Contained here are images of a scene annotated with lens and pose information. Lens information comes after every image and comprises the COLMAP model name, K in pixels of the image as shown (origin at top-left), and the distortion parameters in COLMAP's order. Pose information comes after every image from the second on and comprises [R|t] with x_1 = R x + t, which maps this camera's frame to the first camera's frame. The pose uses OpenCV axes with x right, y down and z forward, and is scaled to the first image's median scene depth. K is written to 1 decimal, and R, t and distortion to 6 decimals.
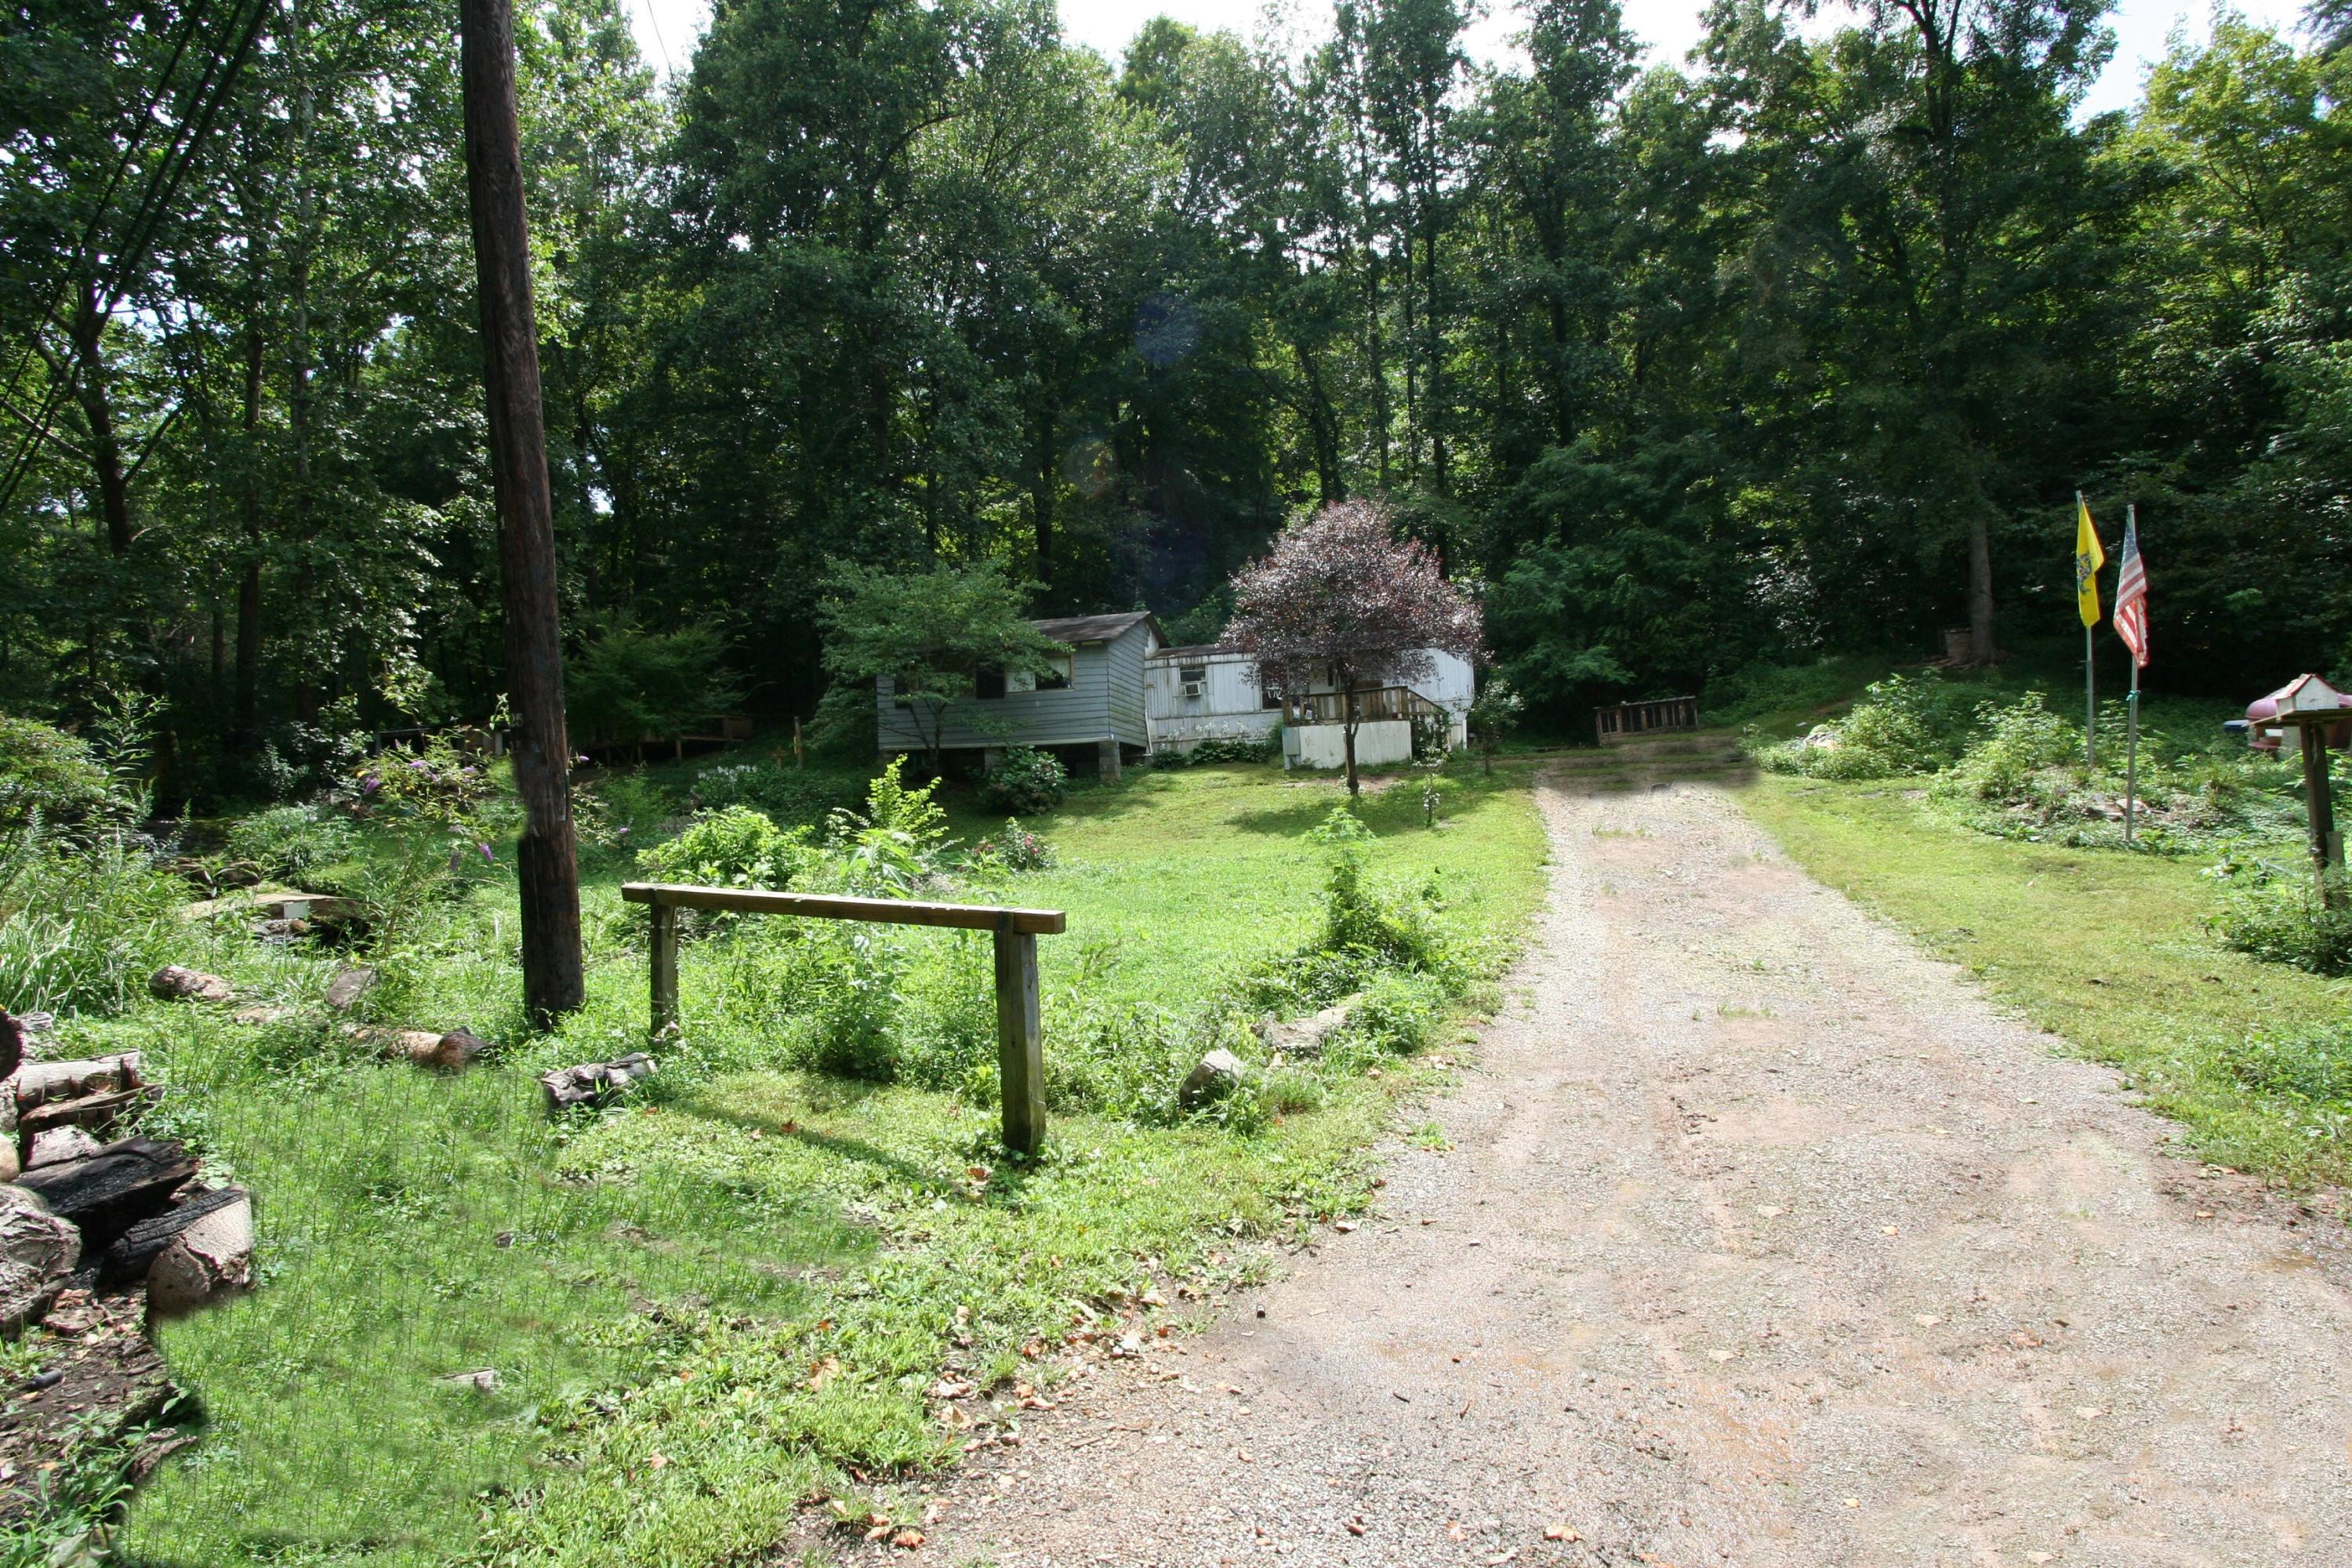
lens RADIAL K [[1091.5, 0, 1157.1], [0, 1091.5, 795.9], [0, 0, 1]] dist [-0.017064, 0.003577]
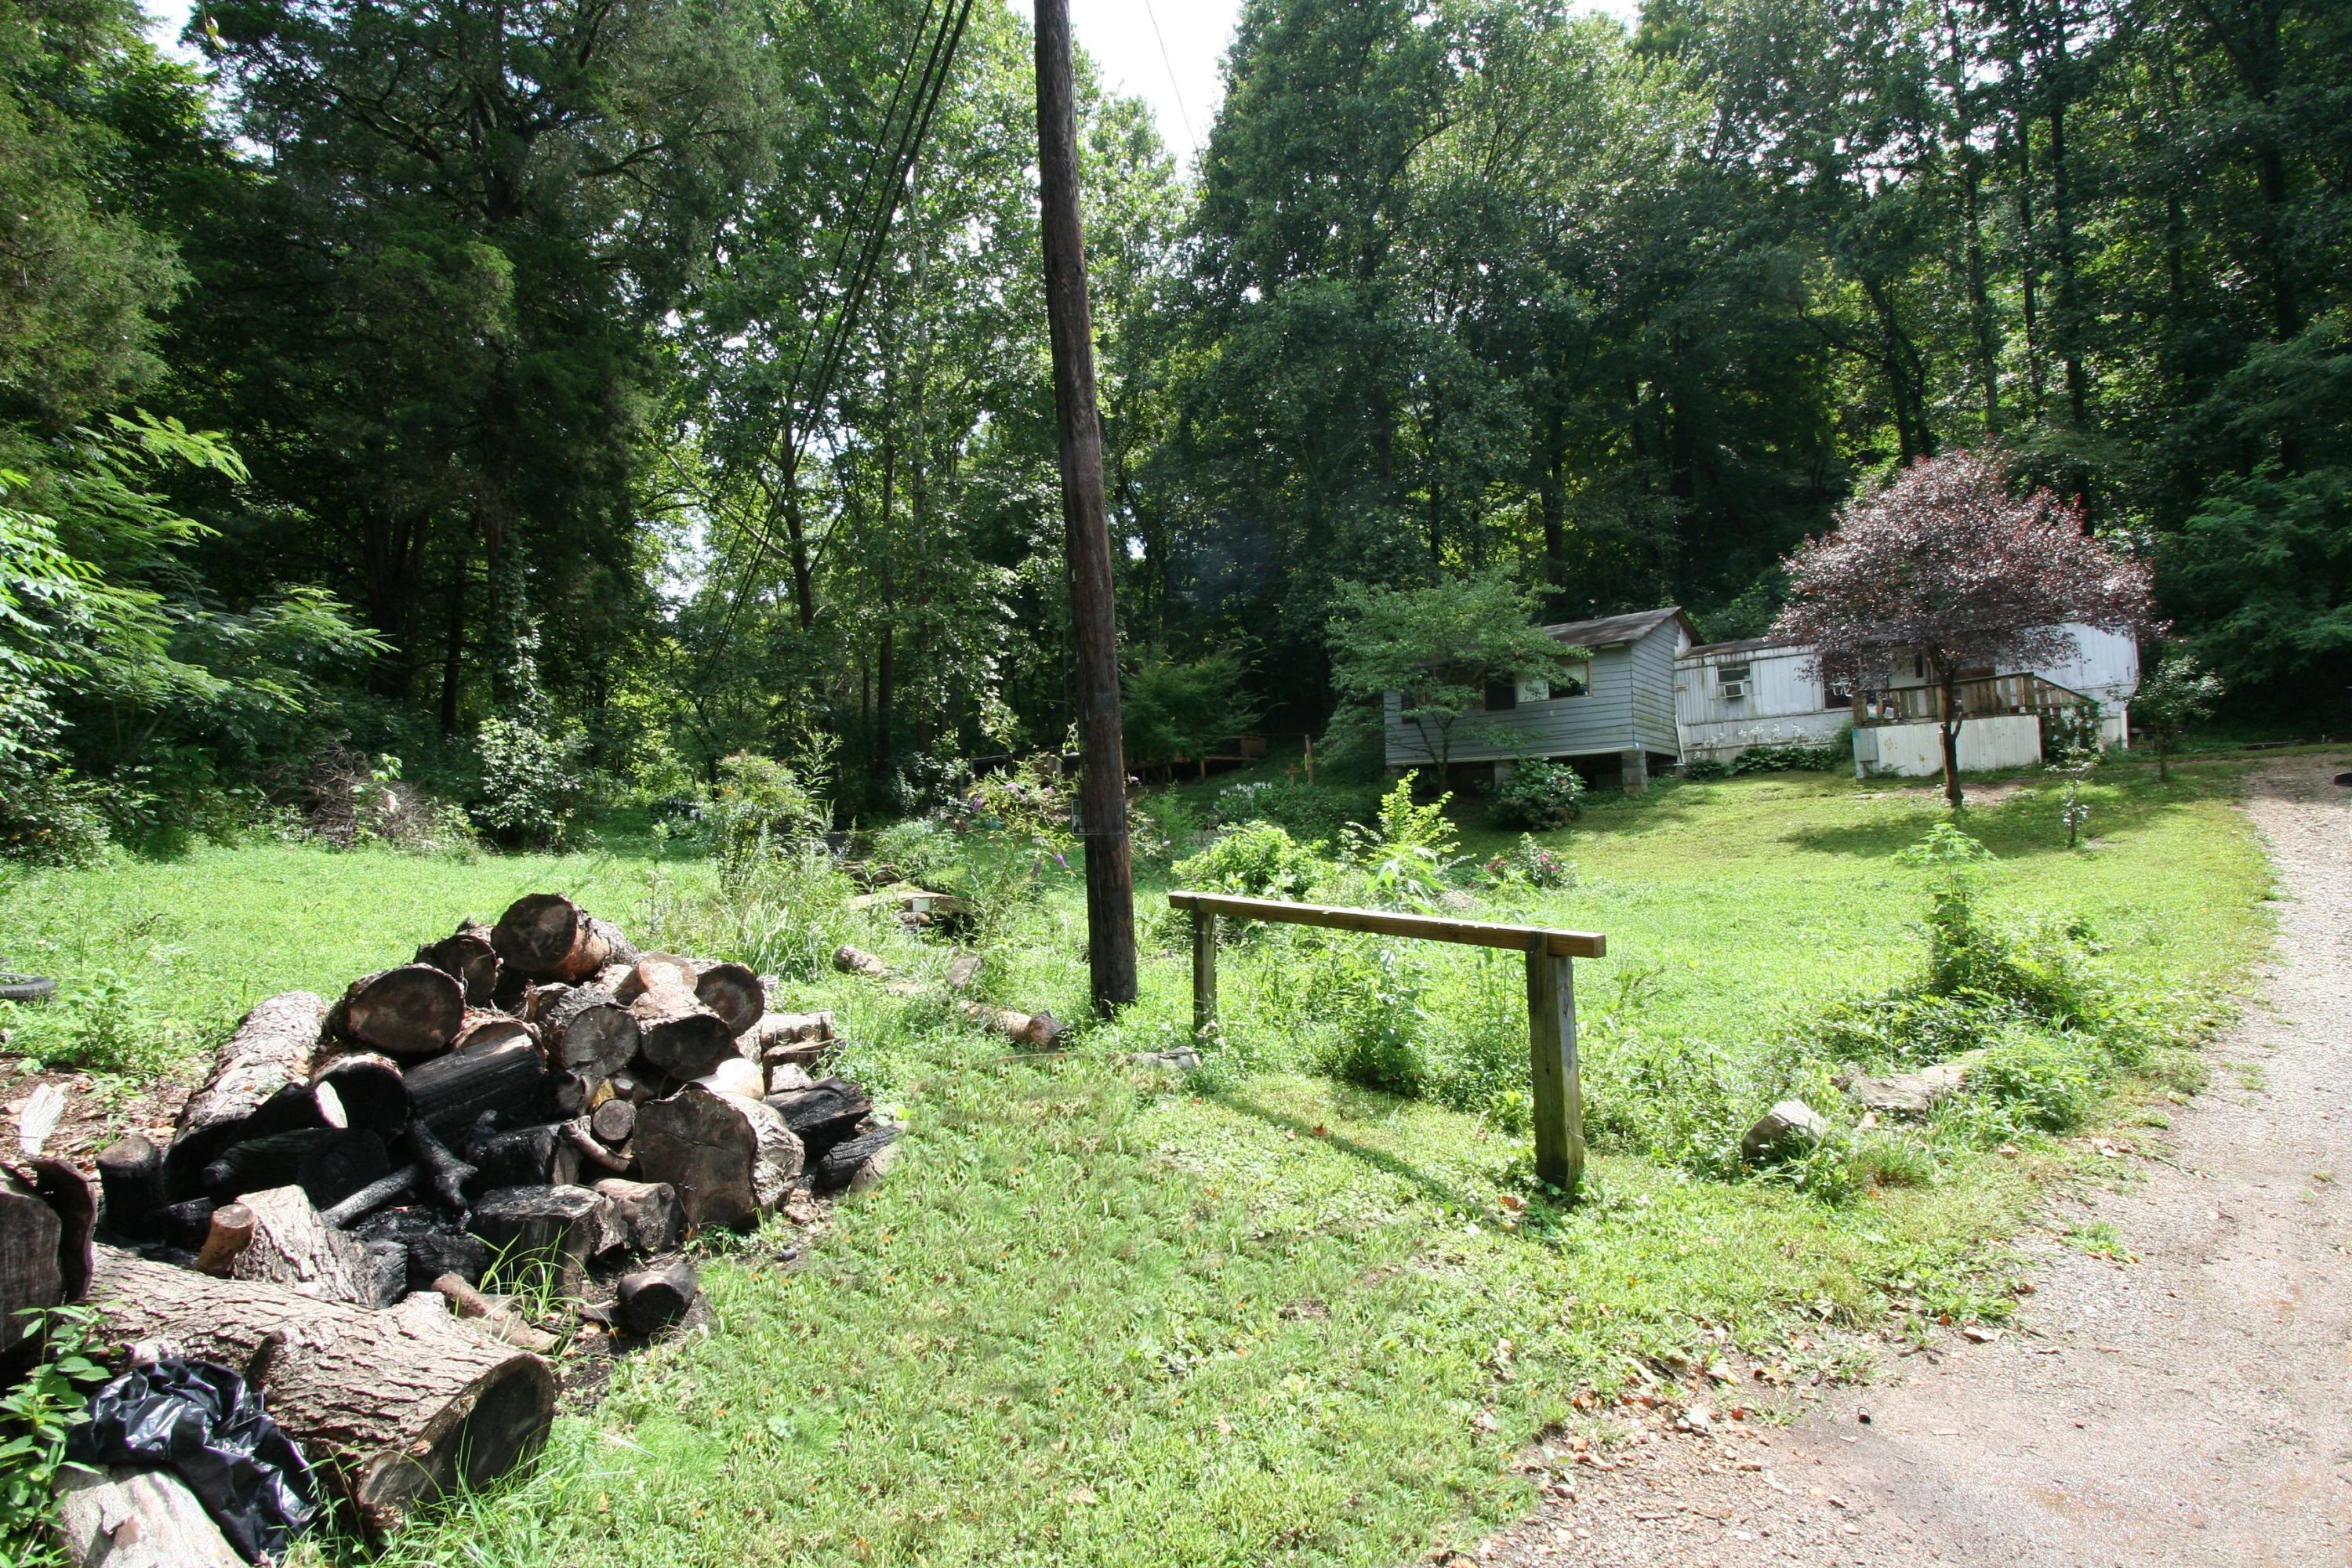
lens RADIAL K [[1091.5, 0, 1157.1], [0, 1091.5, 796.6], [0, 0, 1]] dist [-0.017064, 0.003577]
pose [[0.898900, -0.008938, -0.438063, -0.003661], [0.003399, 0.999904, -0.013427, -0.000219], [0.438141, 0.010580, 0.898844, -0.001211]]
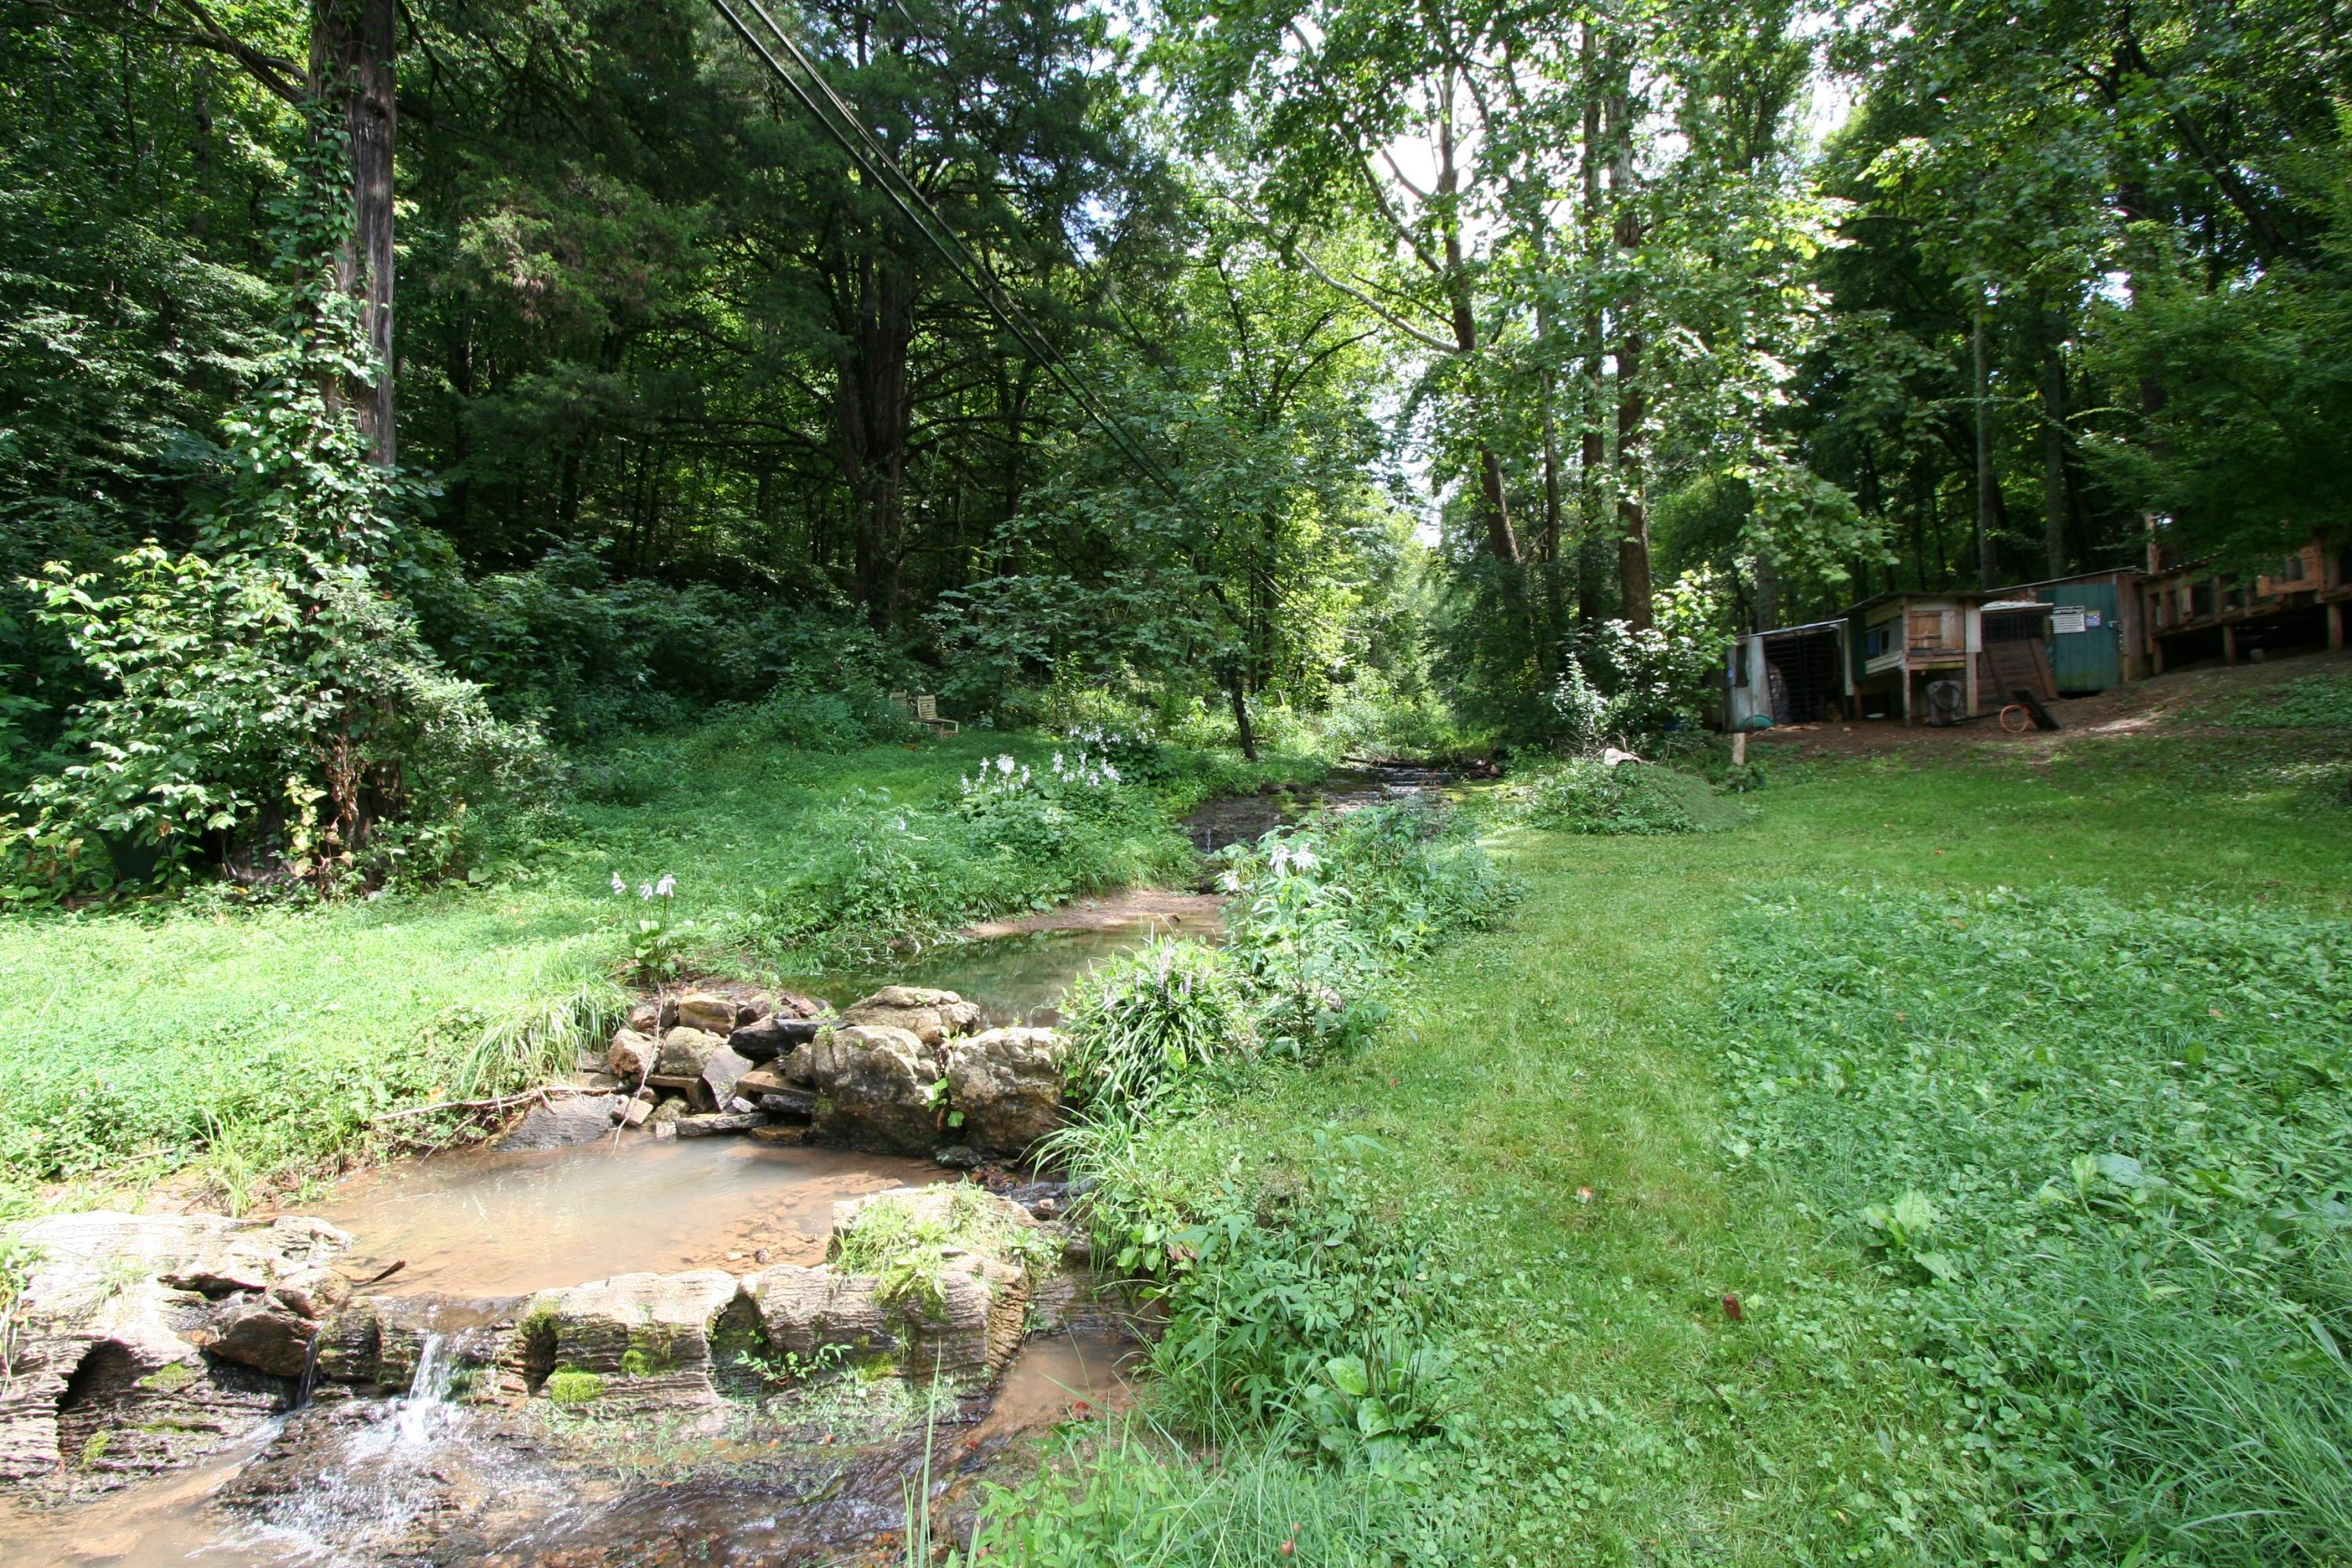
lens RADIAL K [[1091.5, 0, 1153.9], [0, 1091.5, 792.9], [0, 0, 1]] dist [-0.017064, 0.003577]
pose [[0.378502, 0.028856, -0.925151, -0.377730], [0.026520, 0.998765, 0.042002, -0.005971], [0.925221, -0.040433, 0.377269, 0.603344]]
